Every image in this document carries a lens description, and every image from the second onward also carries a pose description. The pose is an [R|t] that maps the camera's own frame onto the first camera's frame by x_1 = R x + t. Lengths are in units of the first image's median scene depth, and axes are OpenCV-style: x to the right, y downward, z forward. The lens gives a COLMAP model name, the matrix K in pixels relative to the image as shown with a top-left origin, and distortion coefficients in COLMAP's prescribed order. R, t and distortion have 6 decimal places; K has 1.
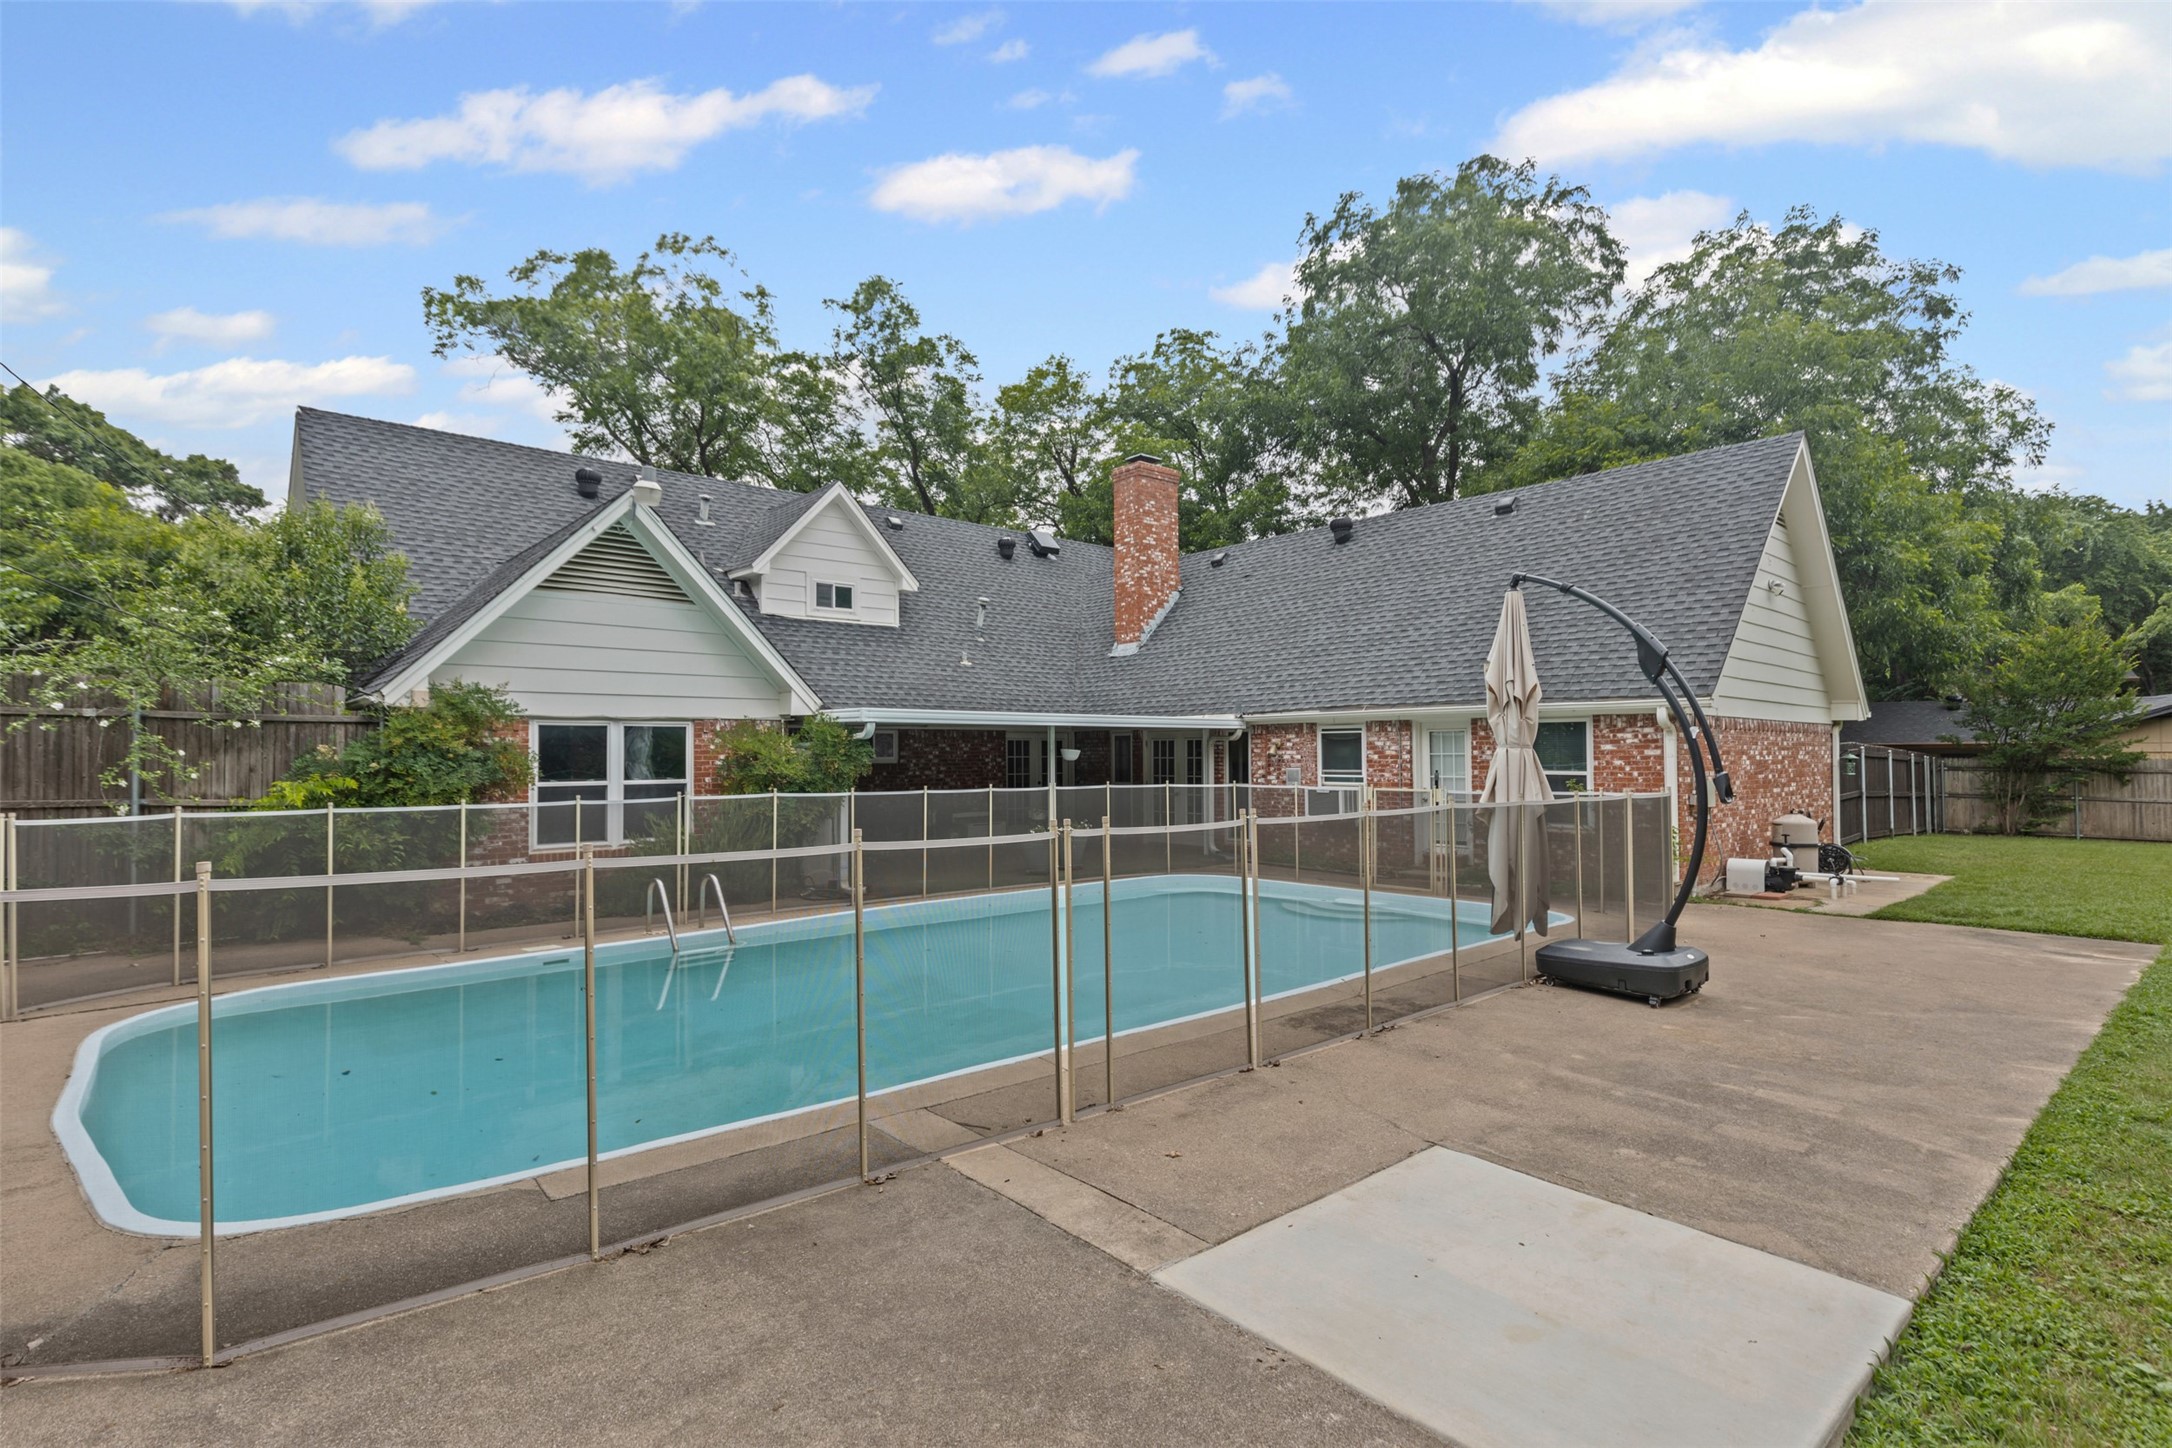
lens RADIAL K [[1050.8, 0, 1086.0], [0, 1050.8, 724.0], [0, 0, 1]] dist [-0.000098, 0.000410]
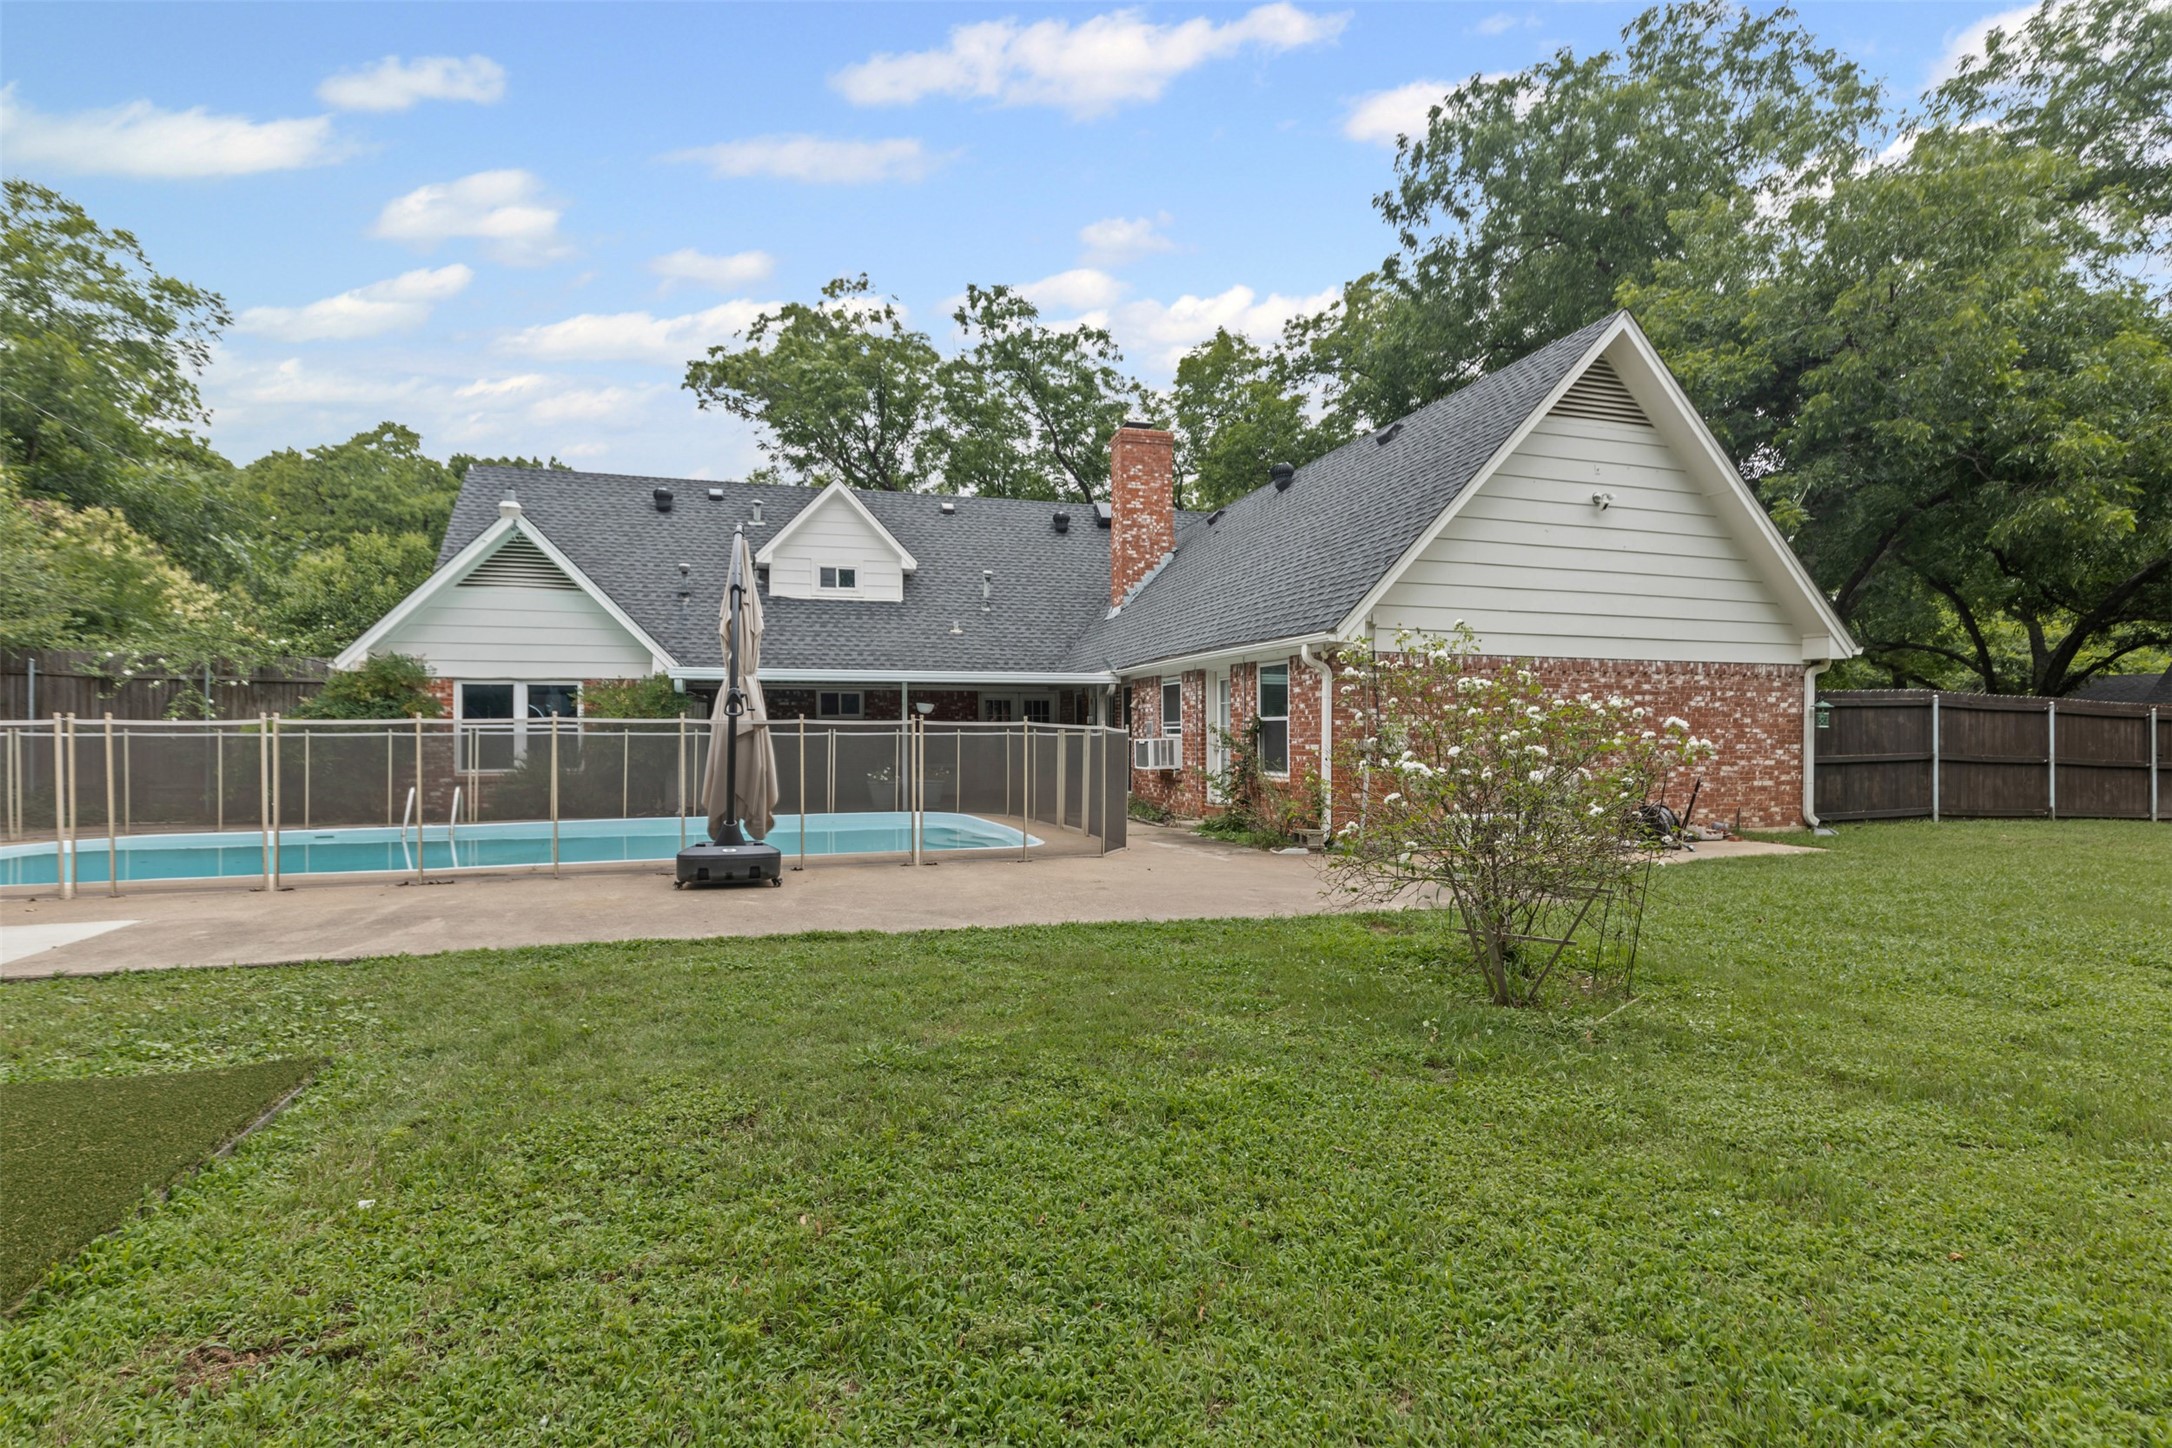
lens RADIAL K [[1050.8, 0, 1086.0], [0, 1050.8, 724.0], [0, 0, 1]] dist [-0.000098, 0.000410]
pose [[0.909120, -0.002345, -0.416528, 0.496089], [0.010275, 0.999806, 0.016797, 0.023789], [0.416408, -0.019551, 0.908968, 0.052512]]
